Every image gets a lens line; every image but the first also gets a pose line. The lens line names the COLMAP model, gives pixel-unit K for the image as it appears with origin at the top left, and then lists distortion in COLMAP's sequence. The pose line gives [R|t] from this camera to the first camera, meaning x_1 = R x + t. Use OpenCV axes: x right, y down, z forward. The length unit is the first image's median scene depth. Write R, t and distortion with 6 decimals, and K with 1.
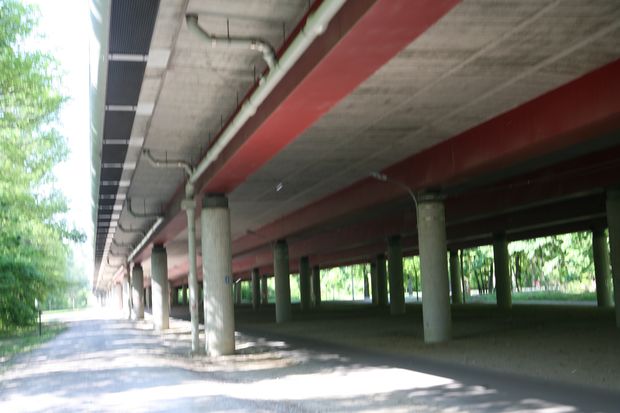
lens RADIAL K [[866.2, 0, 431.0], [0, 866.2, 189.6], [0, 0, 1]] dist [0.326364, -1.128428]
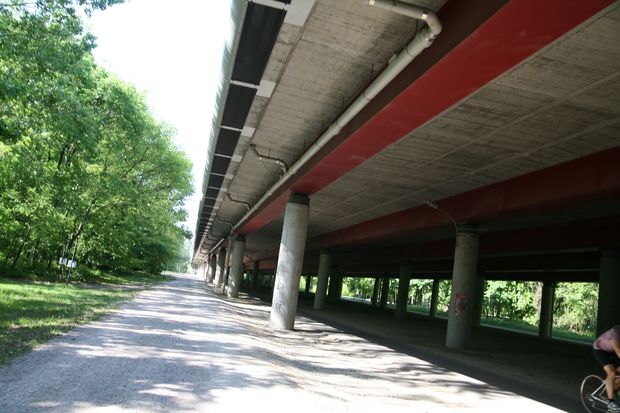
lens RADIAL K [[1335.6, 0, 310.0], [0, 1335.6, 206.5], [0, 0, 1]] dist [-0.761883, -0.049582]
pose [[0.946963, 0.160970, -0.278118, 0.402506], [-0.150221, 0.986849, 0.059686, -0.137147], [0.284068, -0.014742, 0.958691, -1.054719]]
